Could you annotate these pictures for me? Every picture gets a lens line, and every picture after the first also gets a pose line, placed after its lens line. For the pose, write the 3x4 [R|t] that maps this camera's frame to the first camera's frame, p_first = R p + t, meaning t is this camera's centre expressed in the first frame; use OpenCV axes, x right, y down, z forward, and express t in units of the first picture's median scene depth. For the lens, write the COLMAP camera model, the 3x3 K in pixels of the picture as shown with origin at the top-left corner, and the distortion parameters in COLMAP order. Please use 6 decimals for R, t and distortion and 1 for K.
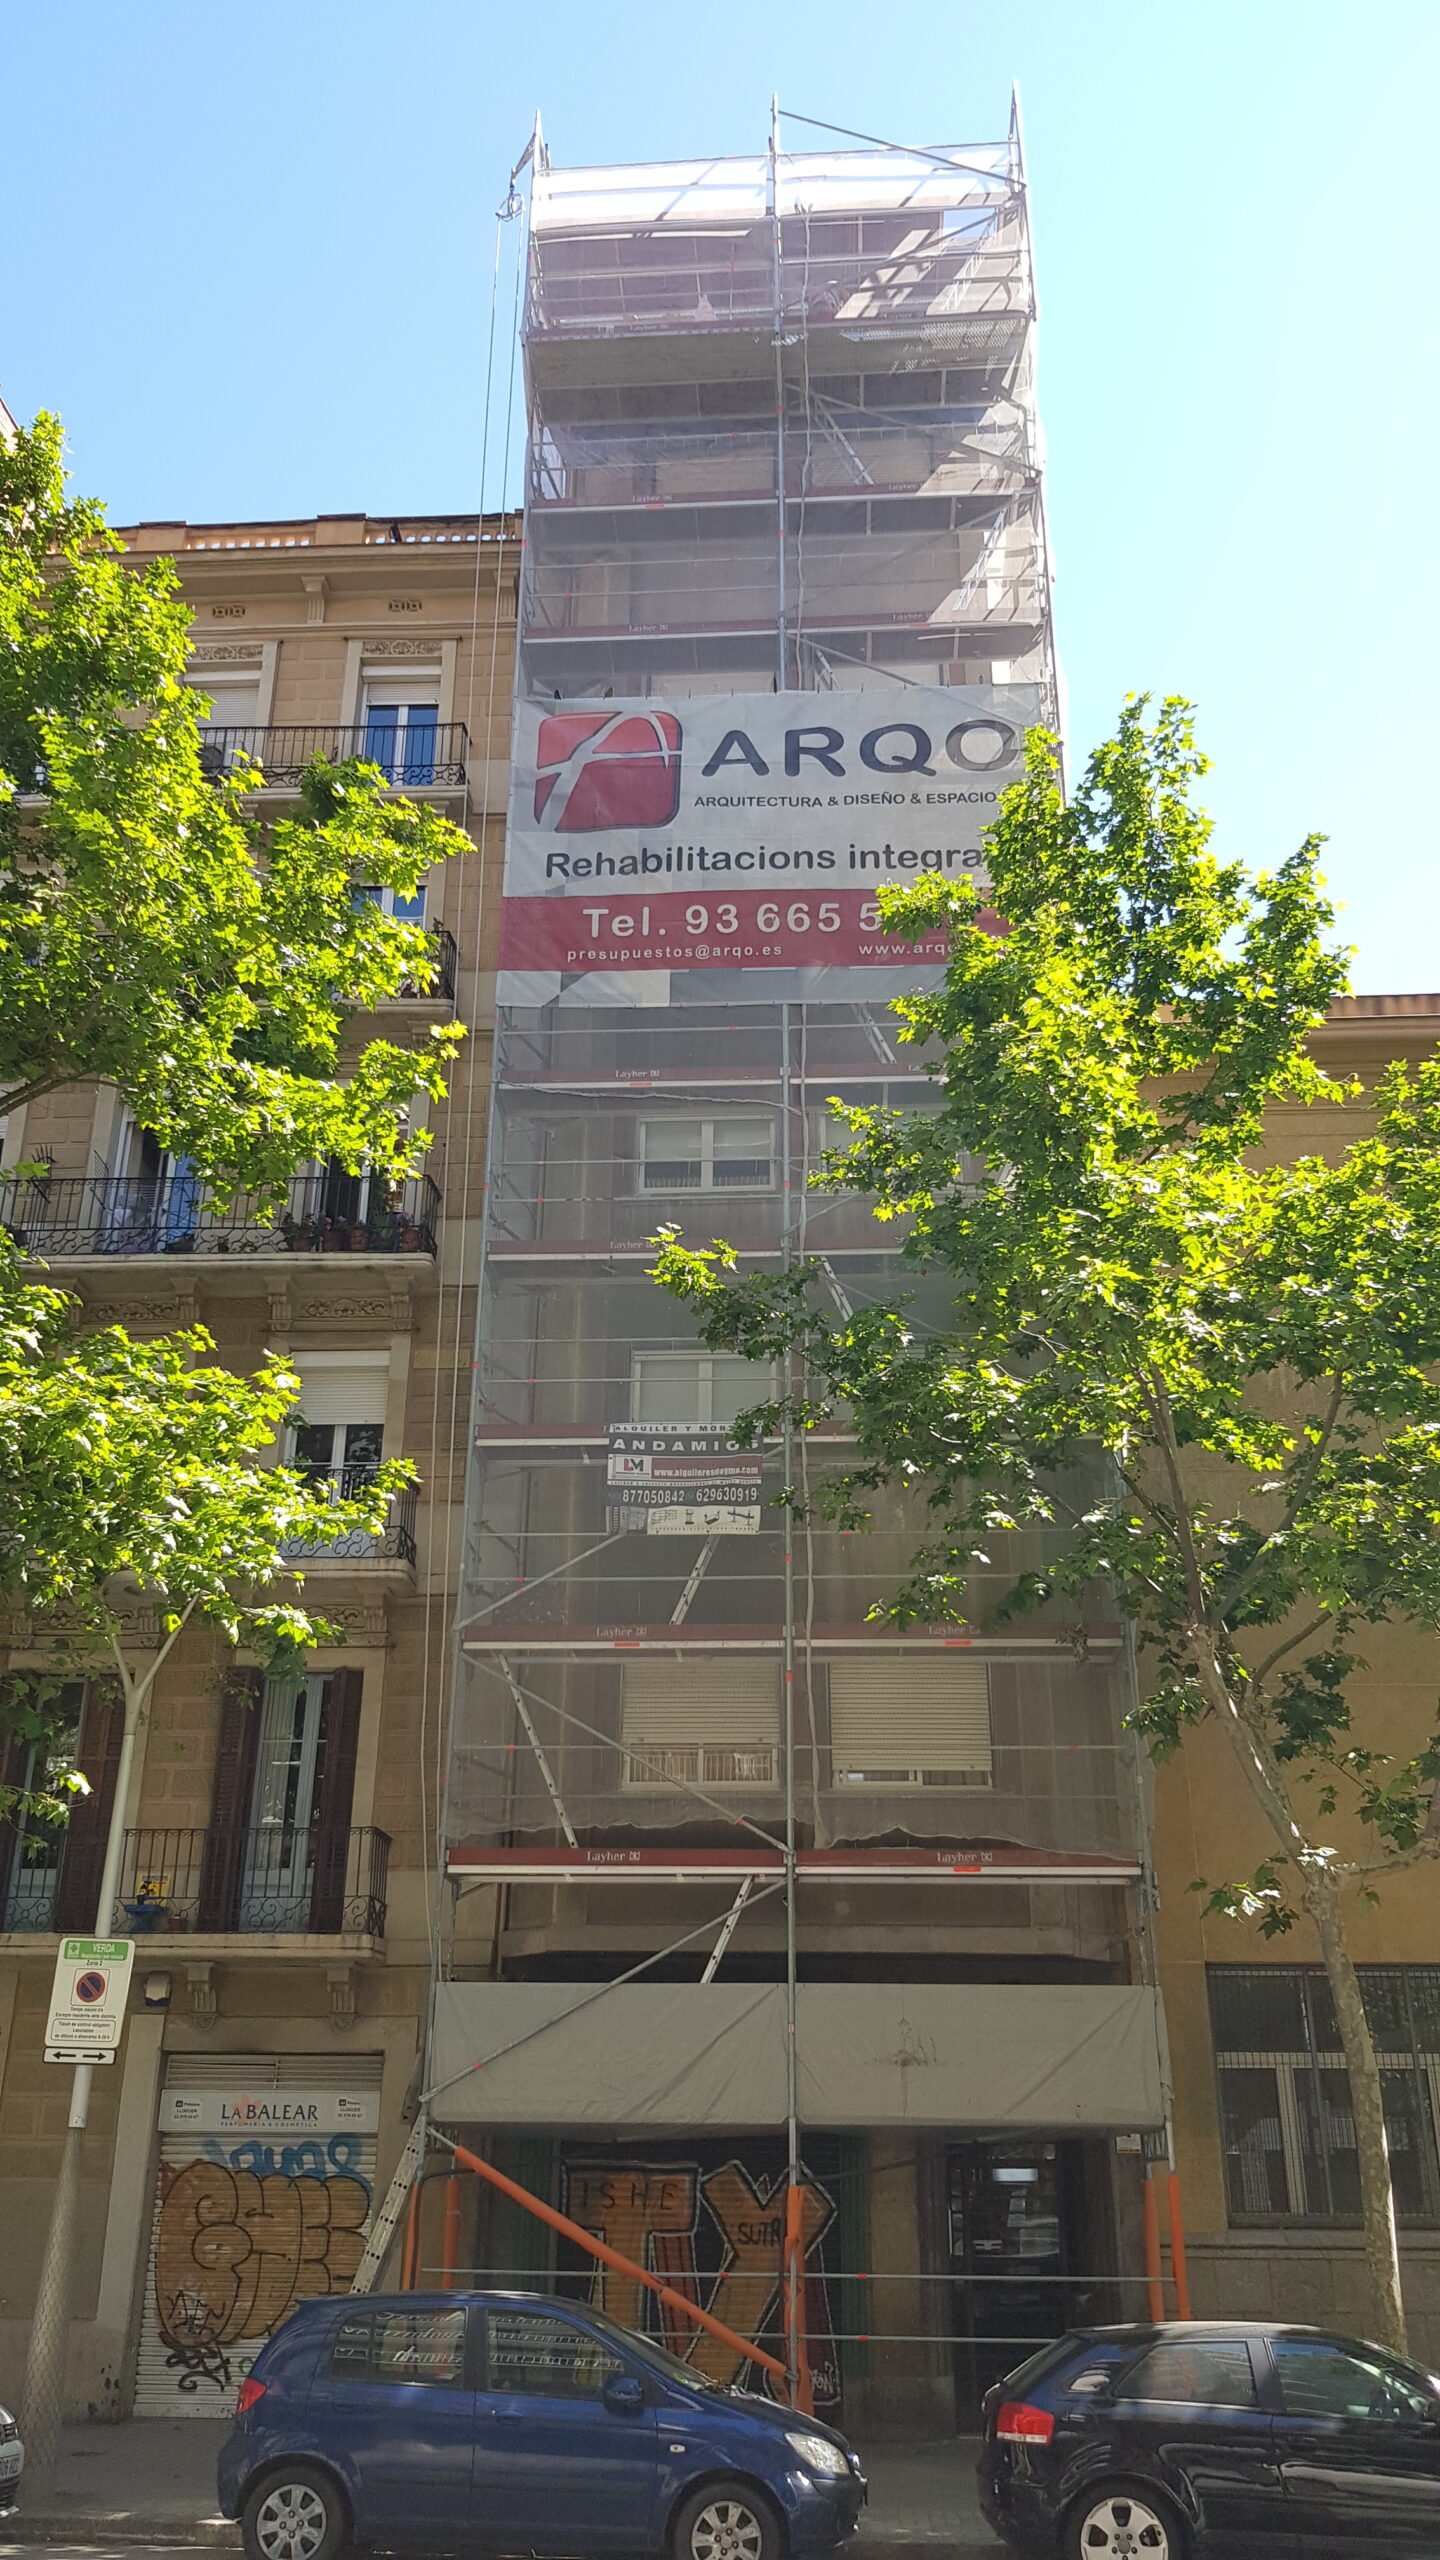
lens RADIAL K [[1981.0, 0, 720.0], [0, 1981.0, 1280.0], [0, 0, 1]] dist [0.044556, -0.055544]
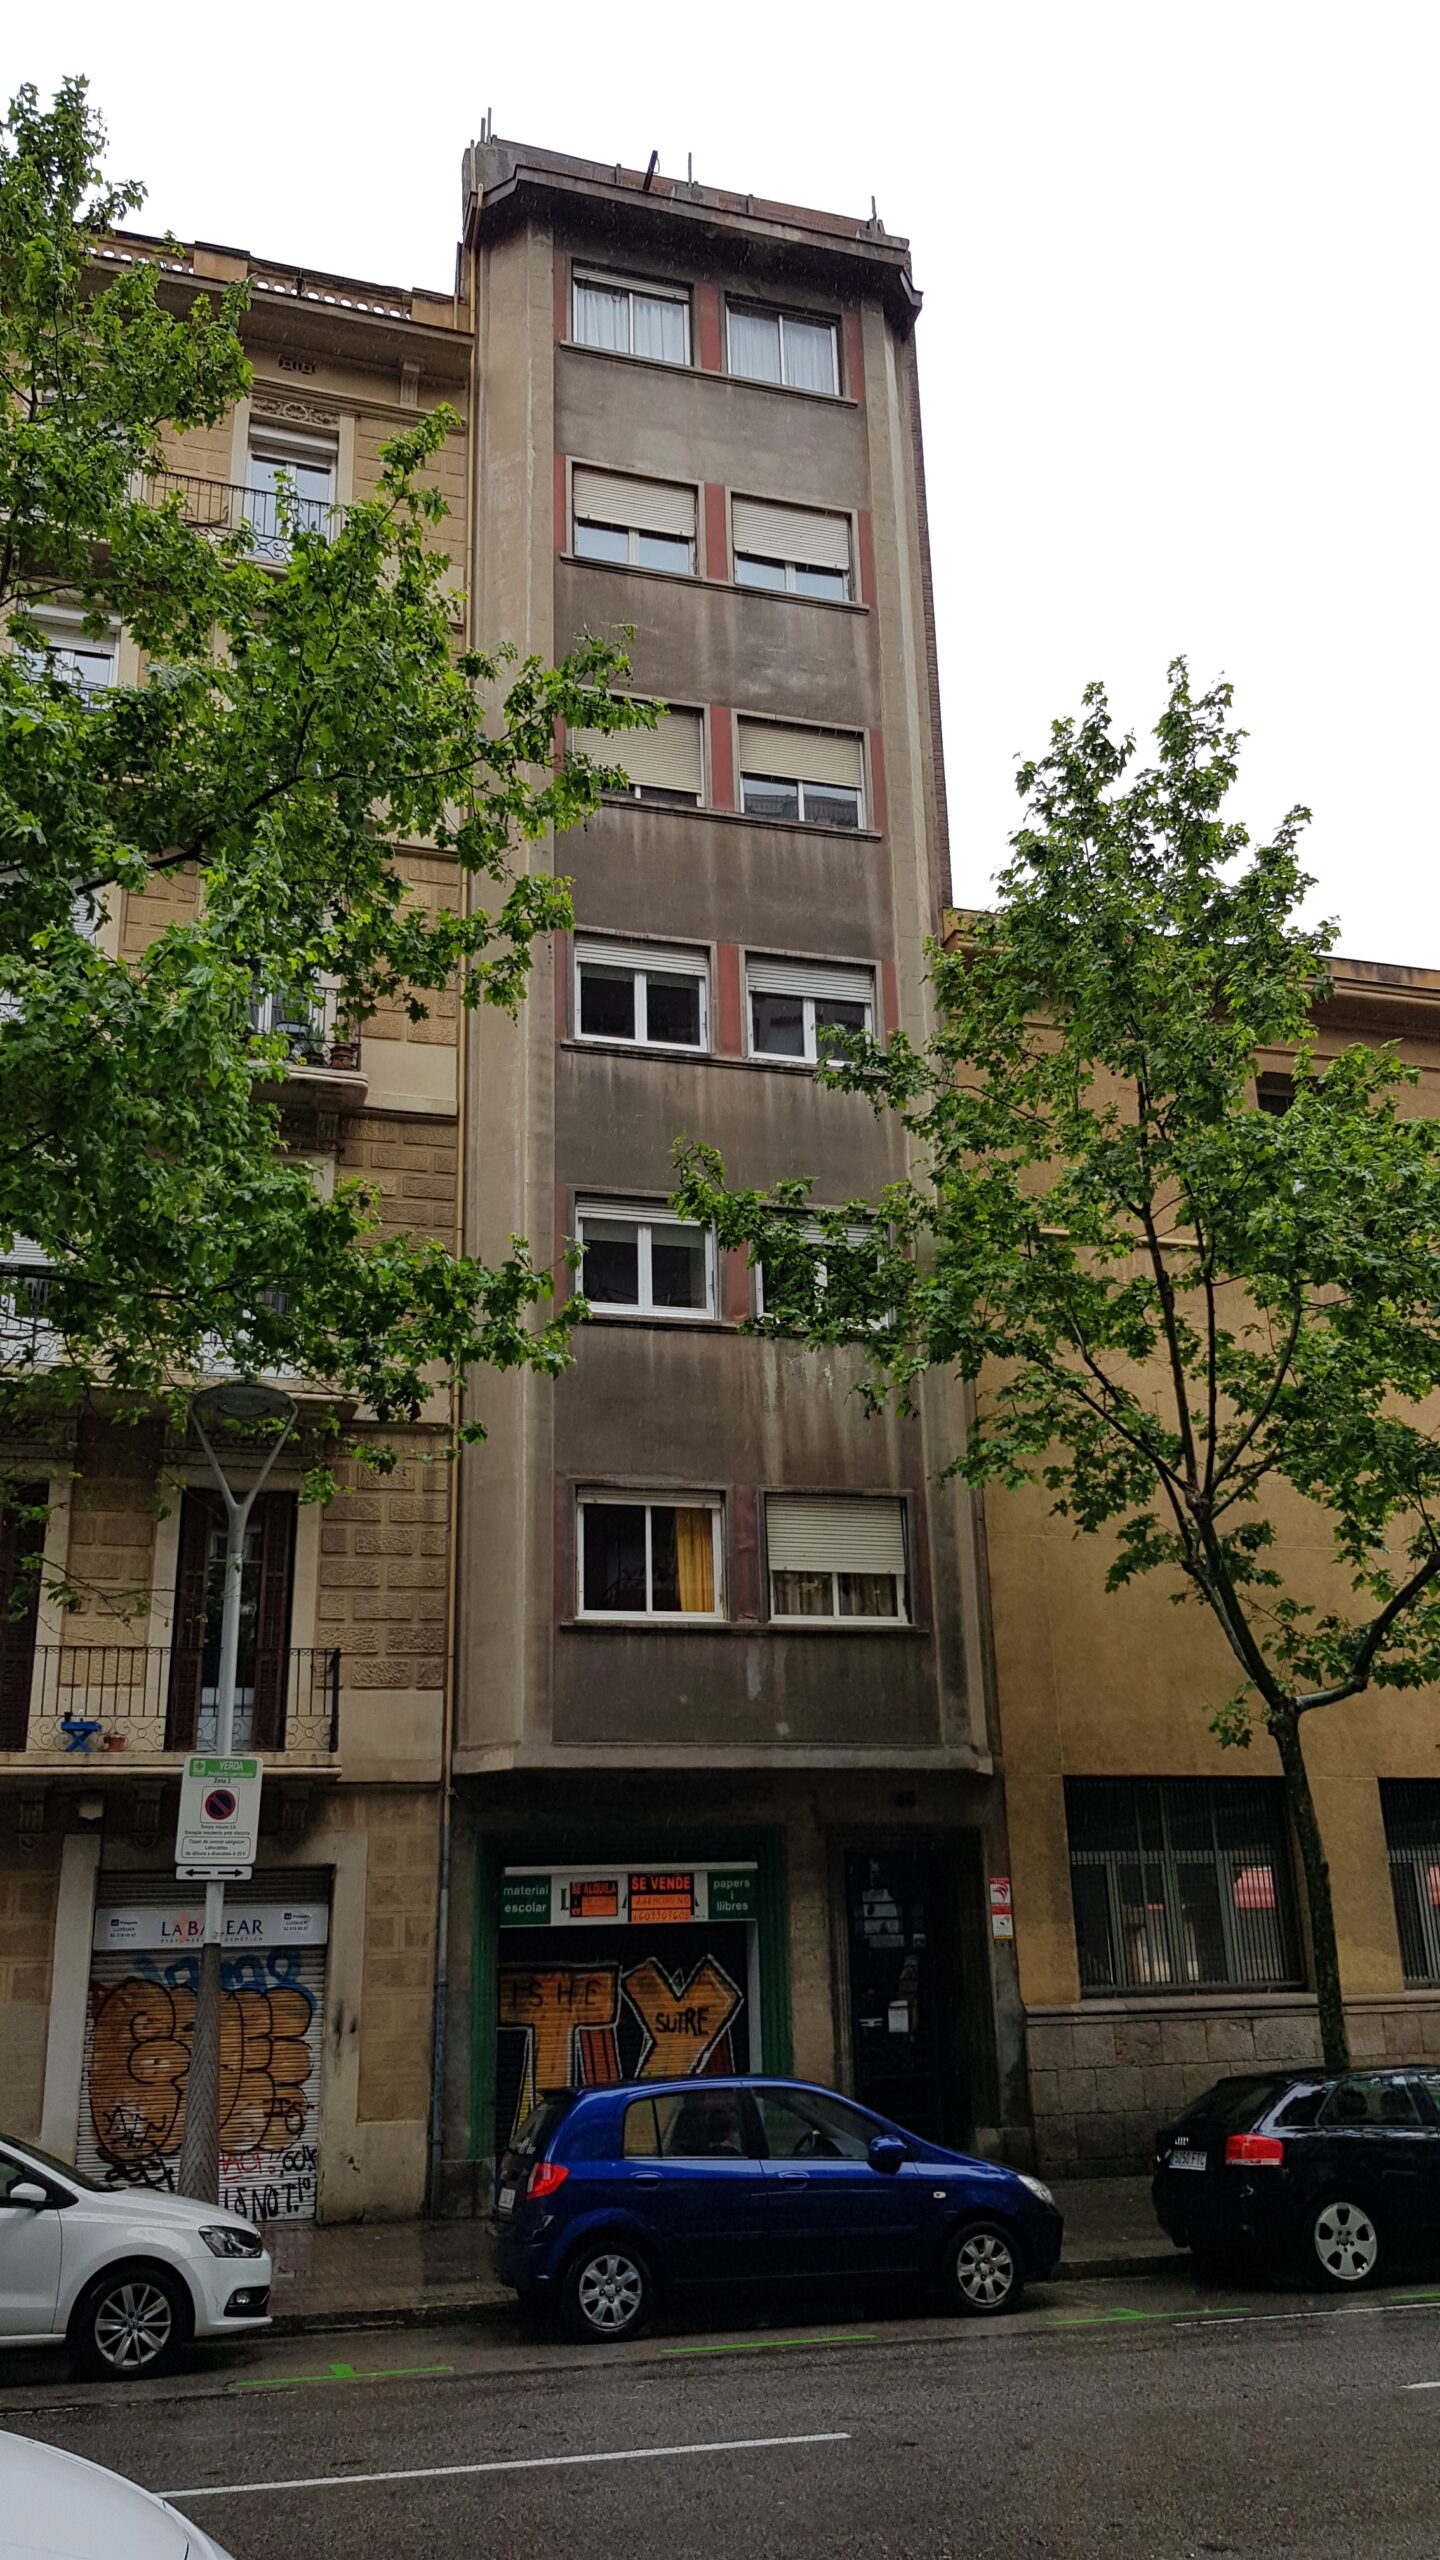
lens RADIAL K [[1981.0, 0, 720.0], [0, 1981.0, 1280.0], [0, 0, 1]] dist [0.044556, -0.055544]
pose [[0.937109, 0.080293, 0.339676, -0.260666], [-0.108418, 0.992003, 0.064617, 0.004529], [-0.331771, -0.097380, 0.938320, 0.013364]]
